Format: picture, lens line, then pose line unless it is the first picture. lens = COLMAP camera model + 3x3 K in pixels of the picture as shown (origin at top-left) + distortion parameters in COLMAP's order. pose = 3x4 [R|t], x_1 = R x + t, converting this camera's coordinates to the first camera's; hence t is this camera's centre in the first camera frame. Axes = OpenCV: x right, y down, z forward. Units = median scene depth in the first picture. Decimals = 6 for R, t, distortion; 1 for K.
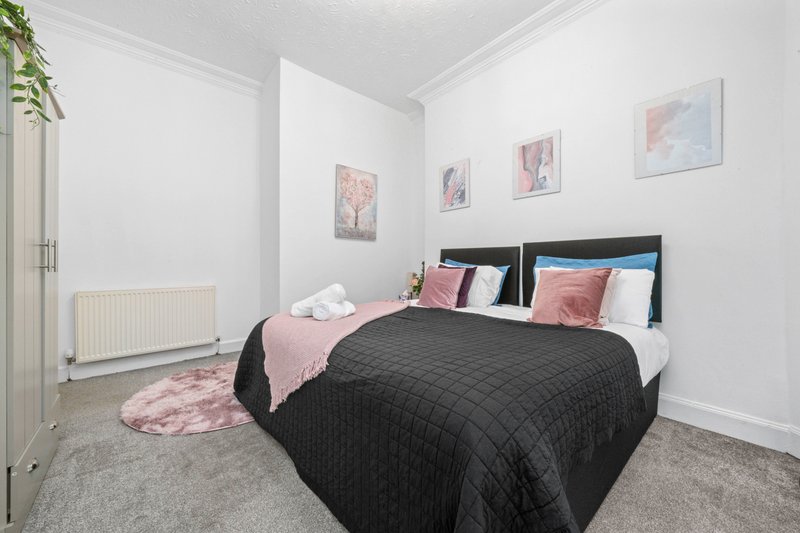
lens RADIAL K [[288.2, 0, 401.5], [0, 288.2, 271.4], [0, 0, 1]] dist [-0.000634, 0.000045]
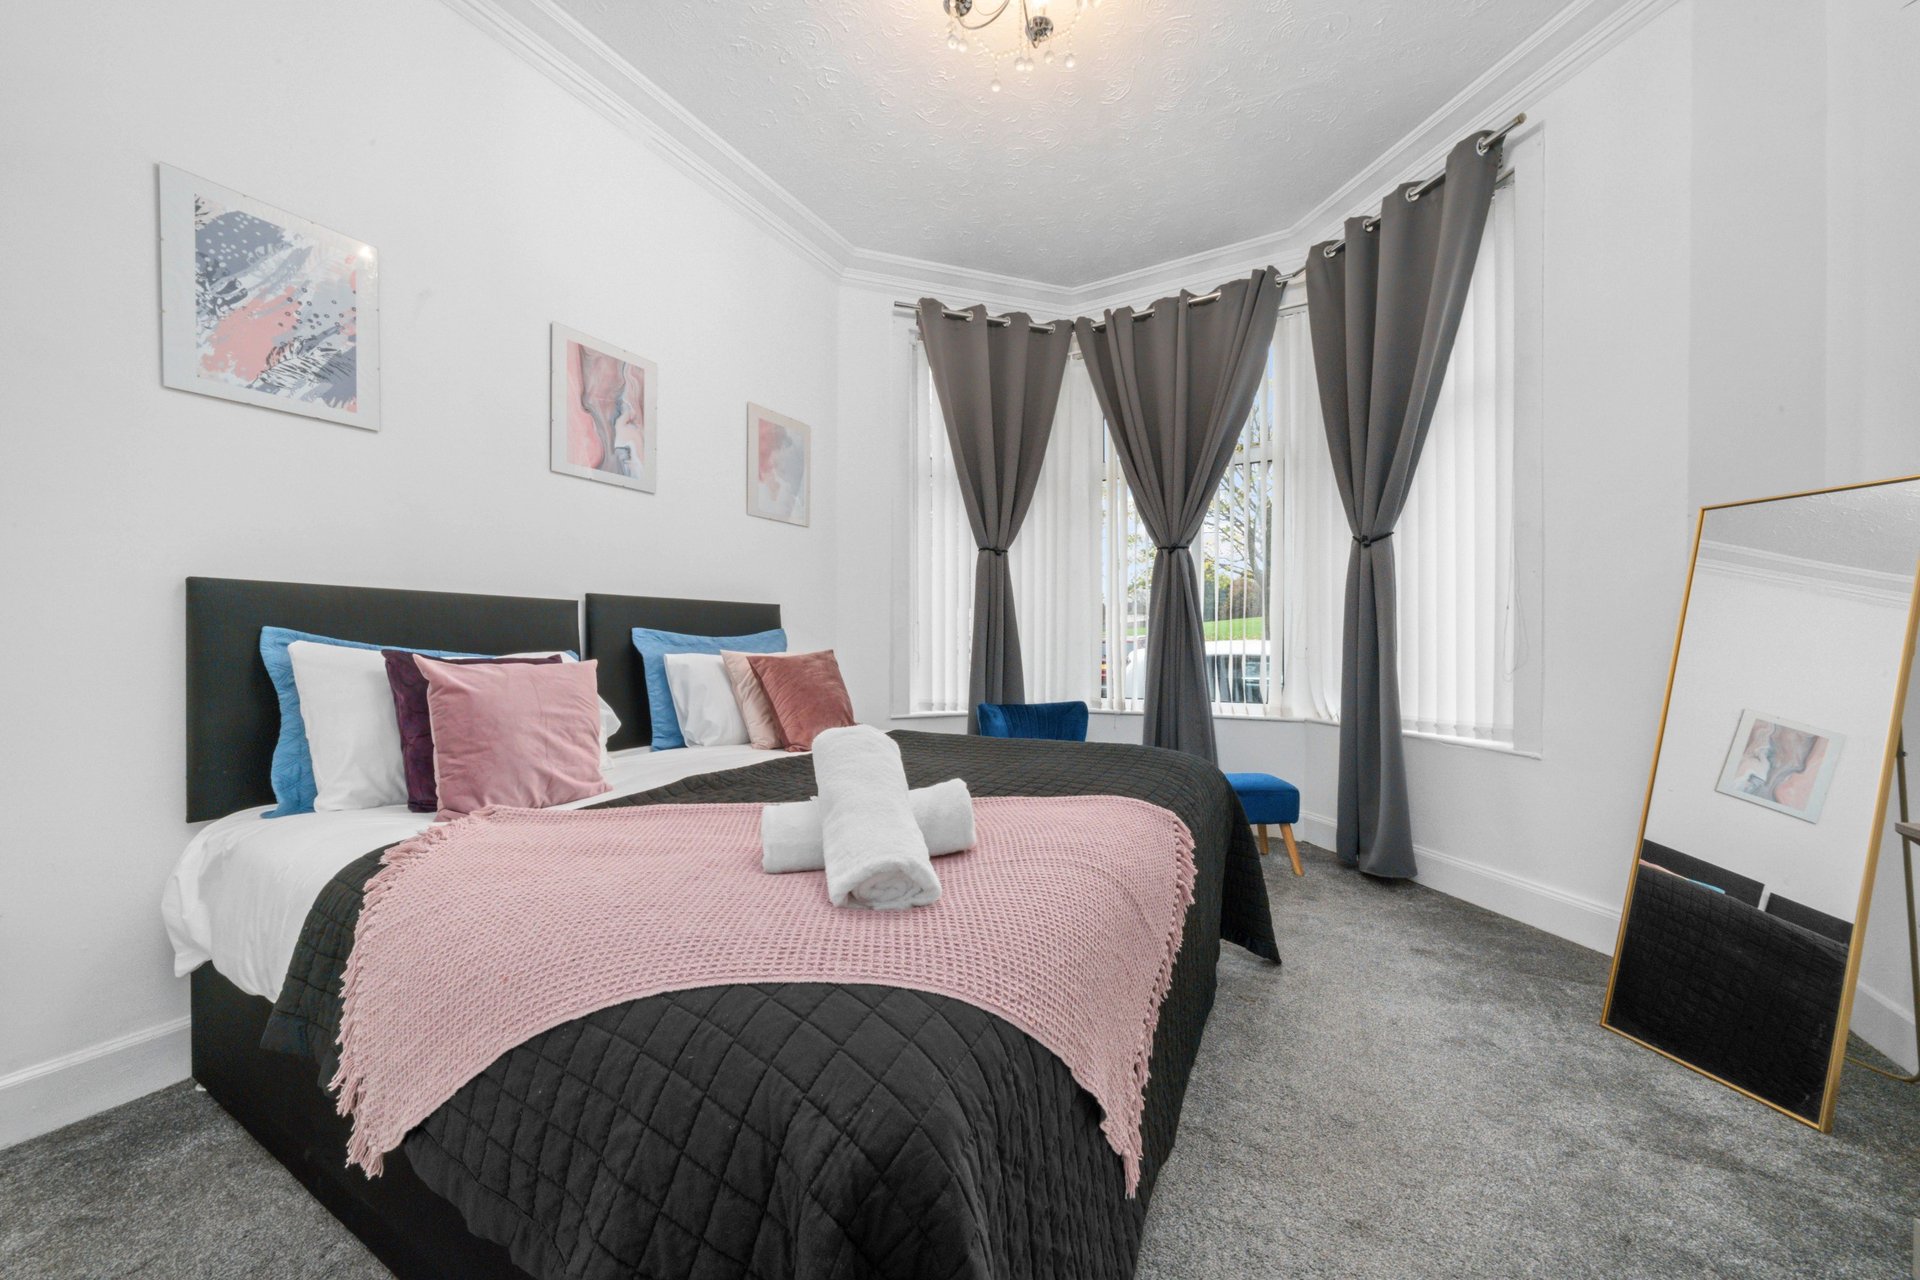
lens RADIAL K [[691.8, 0, 963.5], [0, 691.8, 651.8], [0, 0, 1]] dist [-0.000634, 0.000045]
pose [[-0.333416, -0.009829, 0.942728, -0.519376], [0.030134, 0.999324, 0.021076, -0.018943], [-0.942298, 0.035435, -0.332895, 0.676265]]
